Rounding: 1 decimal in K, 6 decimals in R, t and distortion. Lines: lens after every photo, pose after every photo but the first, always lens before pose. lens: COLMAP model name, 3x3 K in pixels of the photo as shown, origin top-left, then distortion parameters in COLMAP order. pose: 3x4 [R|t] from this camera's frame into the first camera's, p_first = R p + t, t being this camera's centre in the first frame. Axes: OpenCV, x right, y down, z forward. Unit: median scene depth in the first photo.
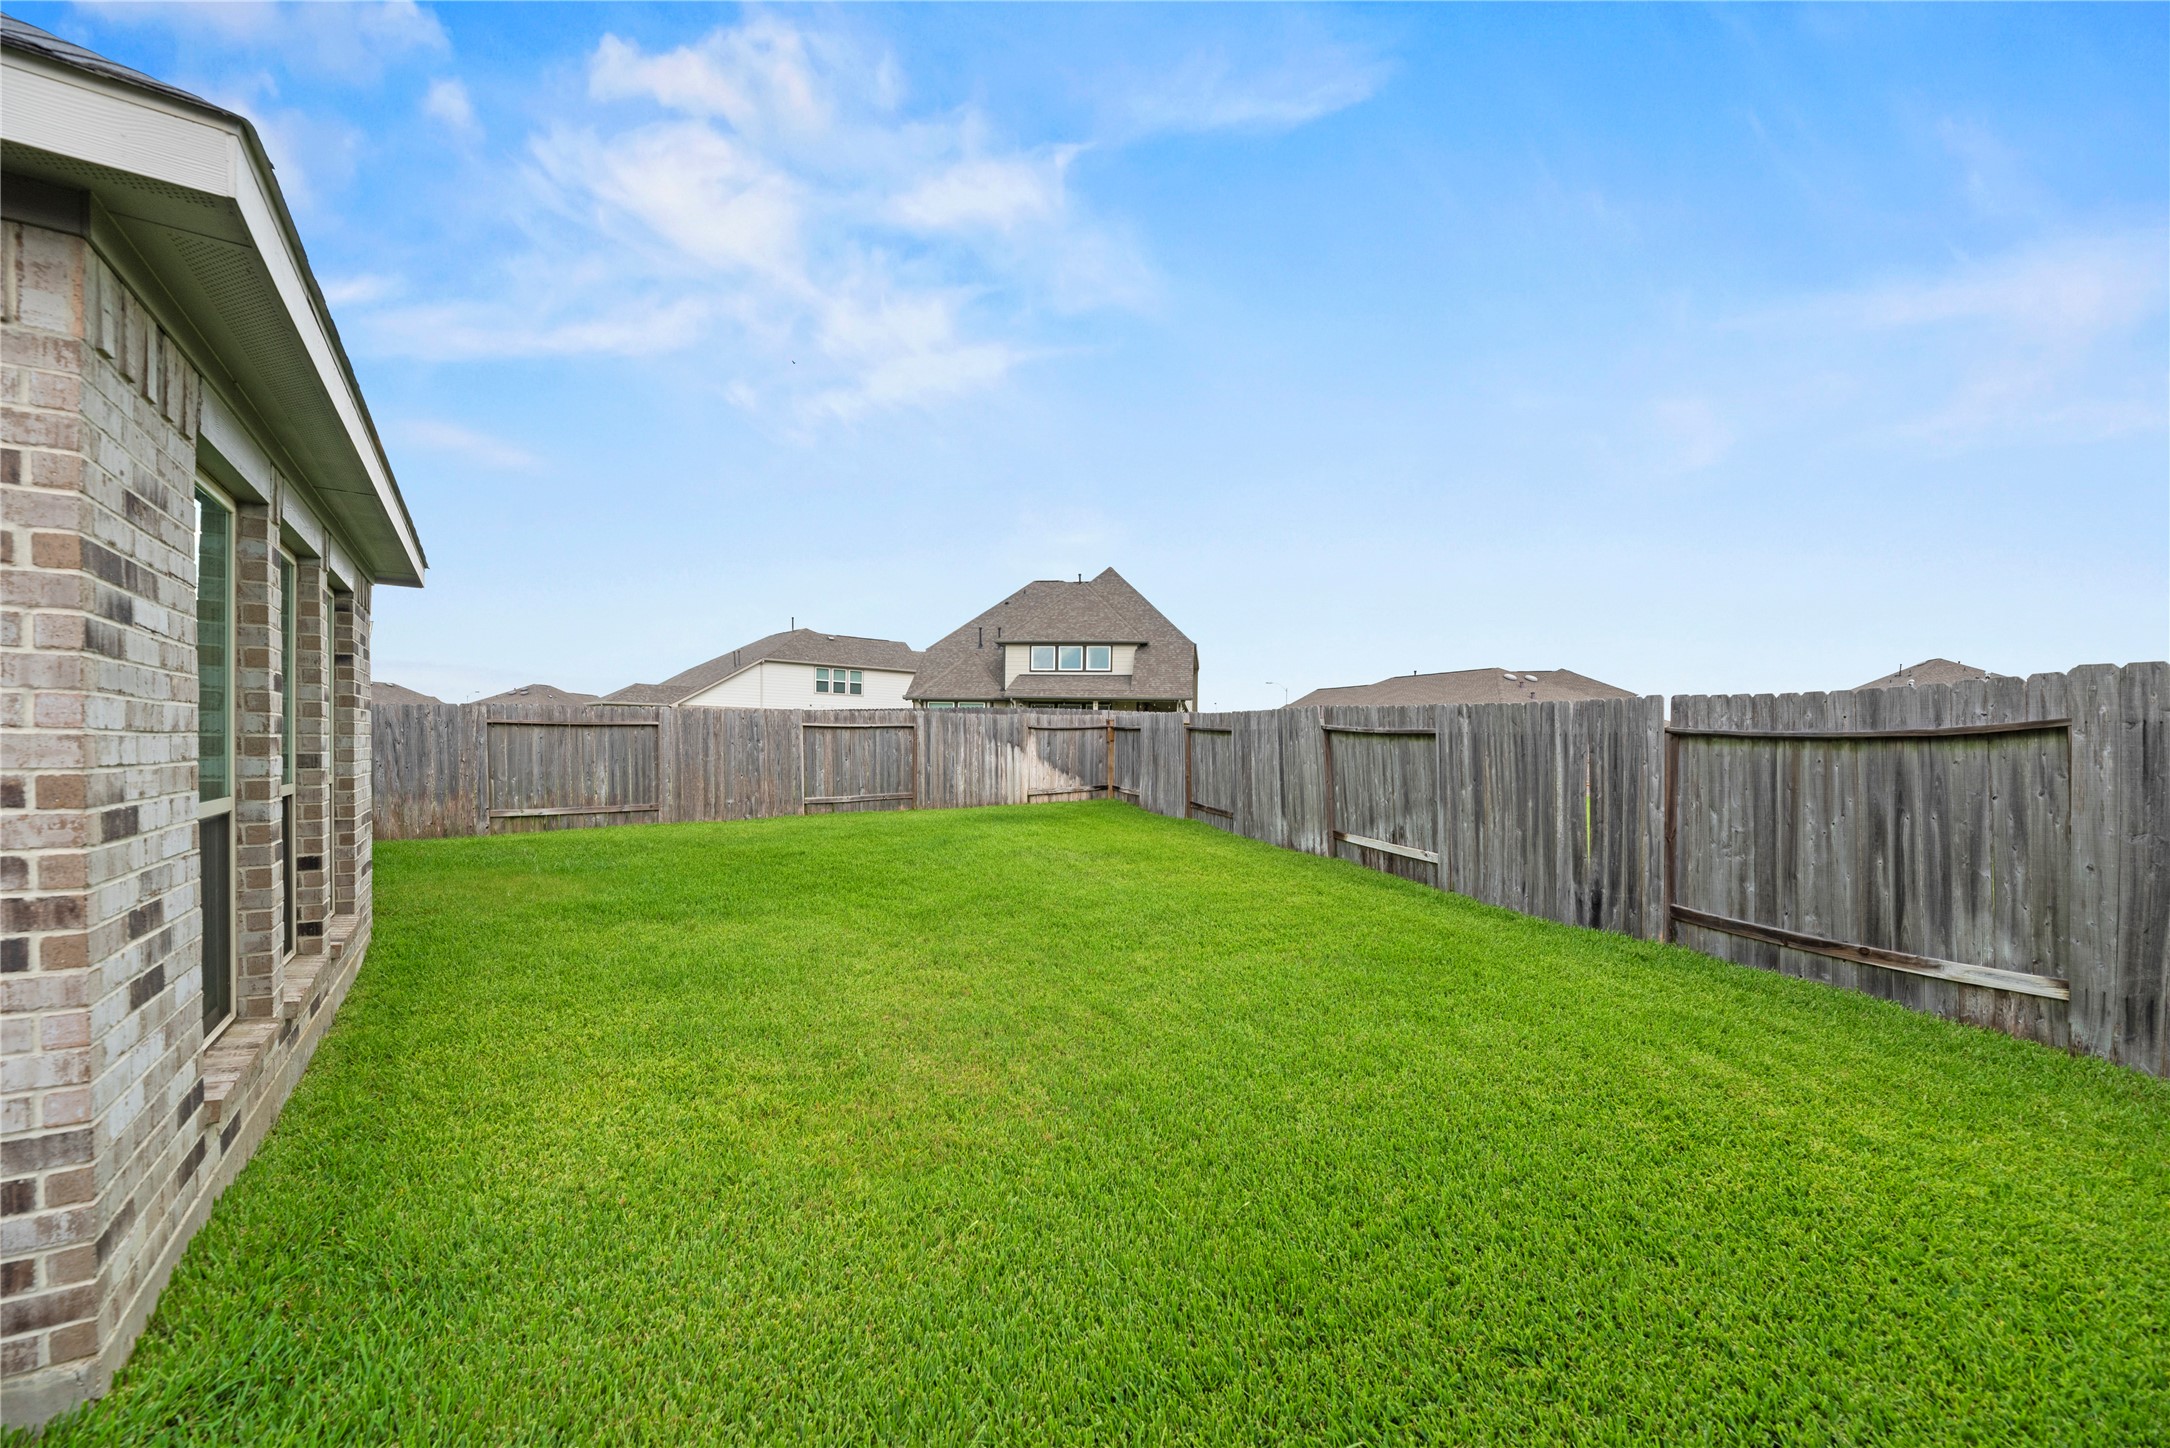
lens RADIAL K [[892.1, 0, 1086.9], [0, 892.1, 746.3], [0, 0, 1]] dist [-0.000447, -0.000056]
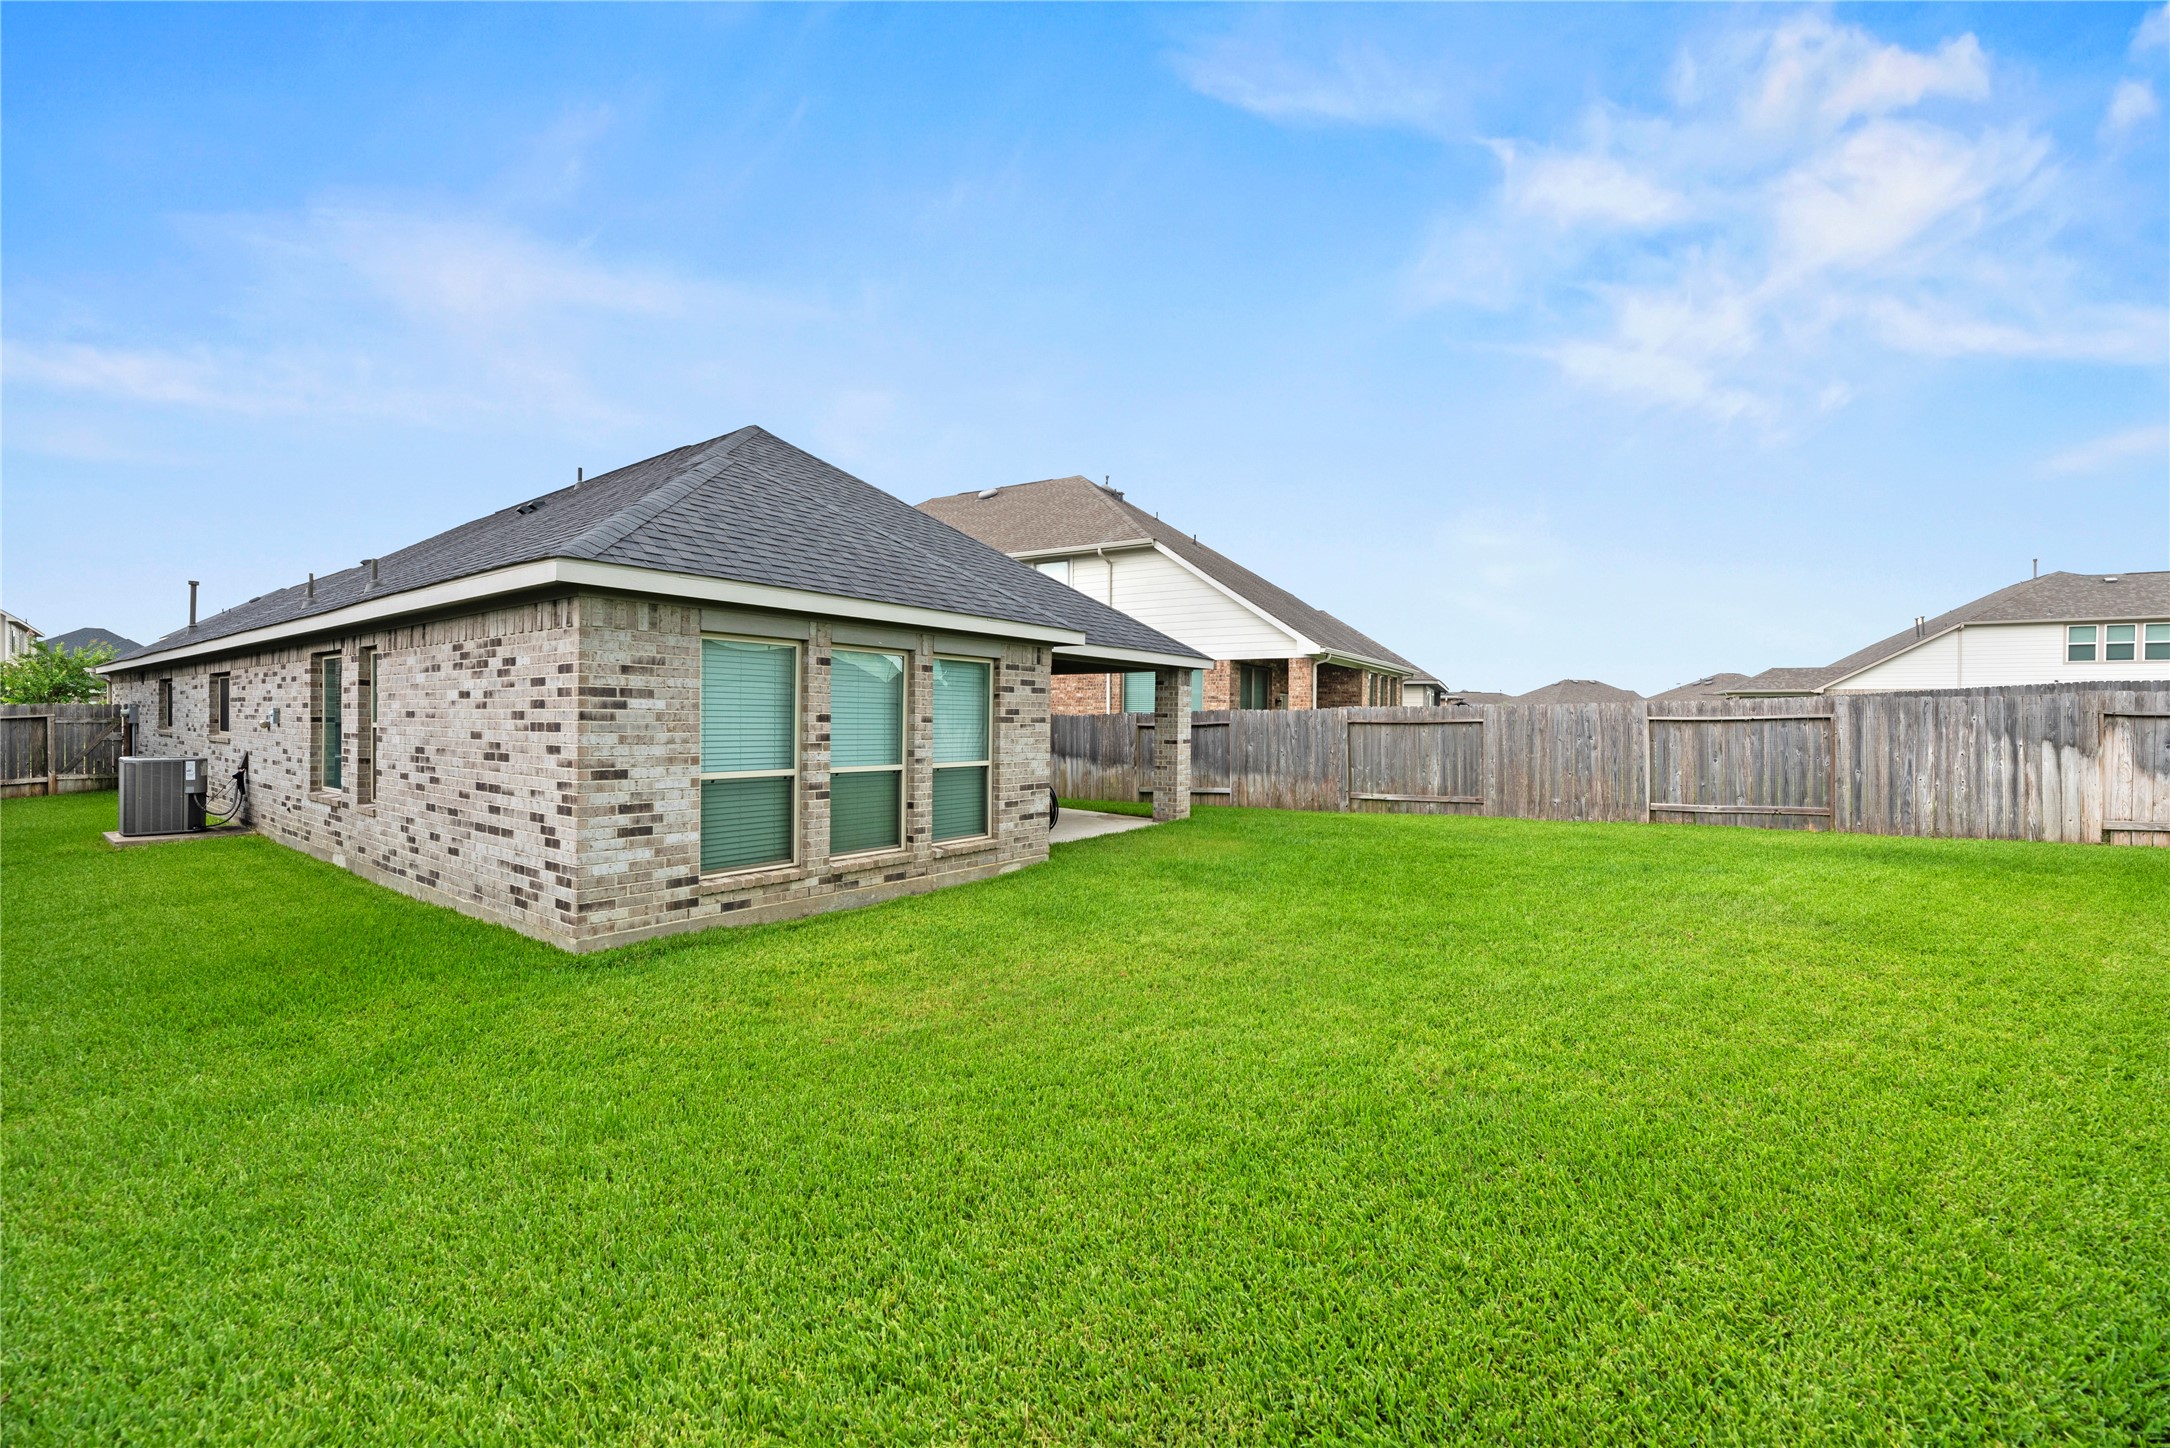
lens RADIAL K [[877.0, 0, 1084.8], [0, 877.0, 728.0], [0, 0, 1]] dist [-0.000271, 0.000040]
pose [[0.330626, -0.005186, -0.943748, 0.371820], [-0.003301, 0.999972, -0.006651, -0.009537], [0.943756, 0.005314, 0.330600, 0.241640]]
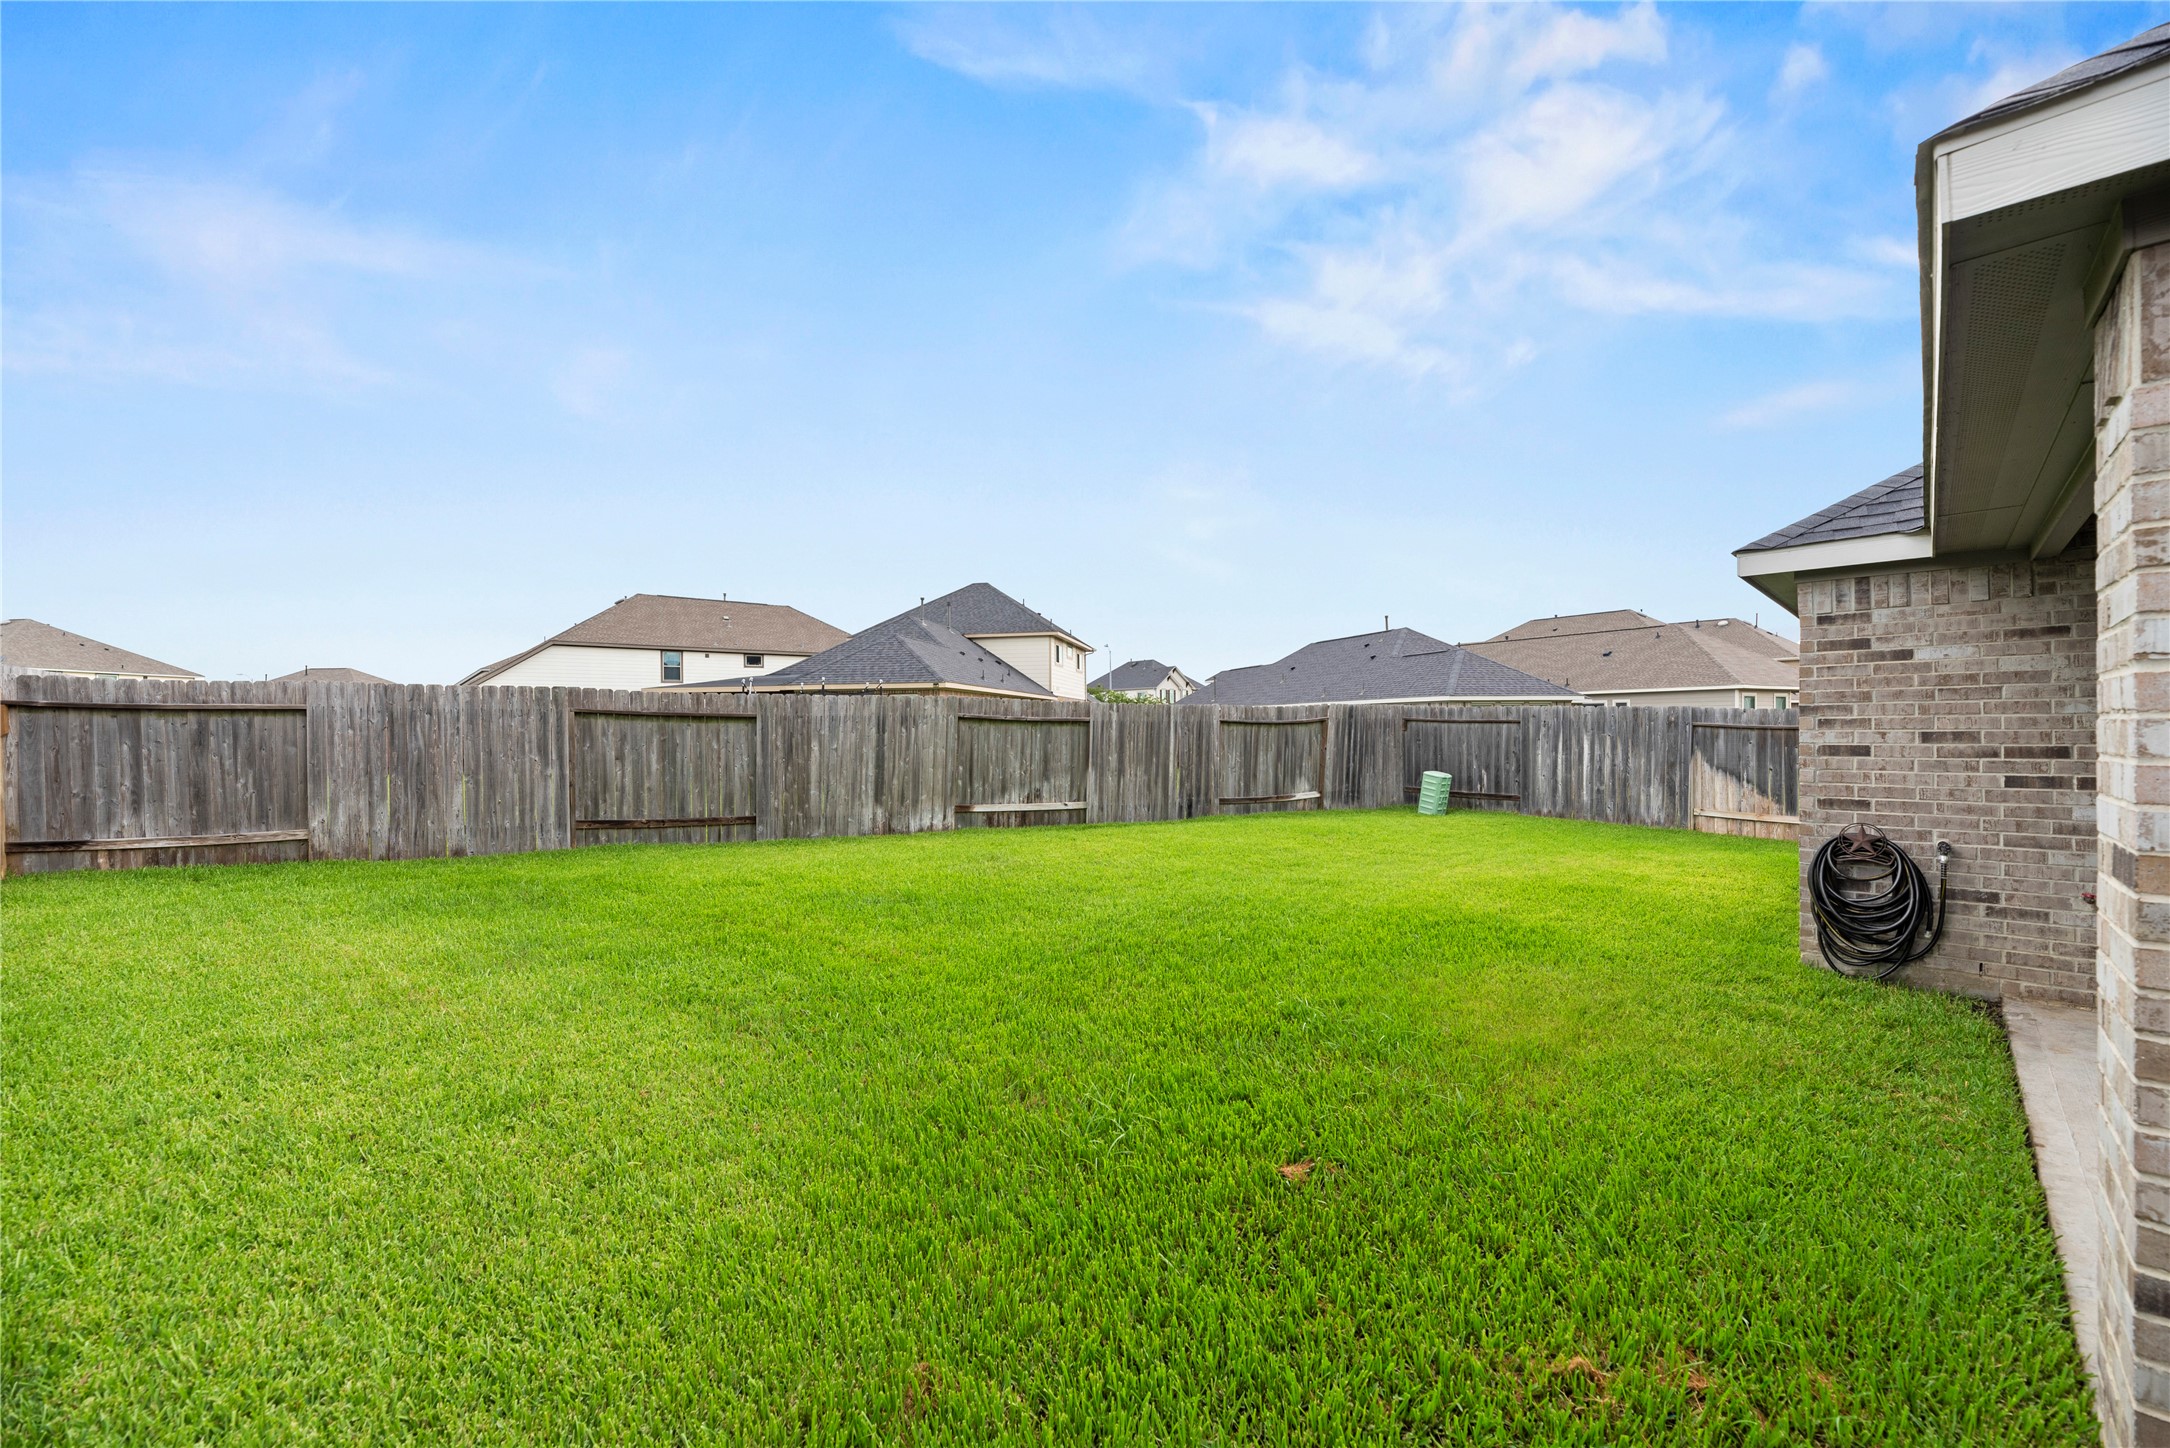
lens RADIAL K [[877.0, 0, 1084.8], [0, 877.0, 728.0], [0, 0, 1]] dist [-0.000271, 0.000040]
pose [[-0.213449, -0.020705, 0.976735, -0.726119], [0.004644, 0.999743, 0.022207, -0.024818], [-0.976943, 0.009276, -0.213297, 0.910256]]
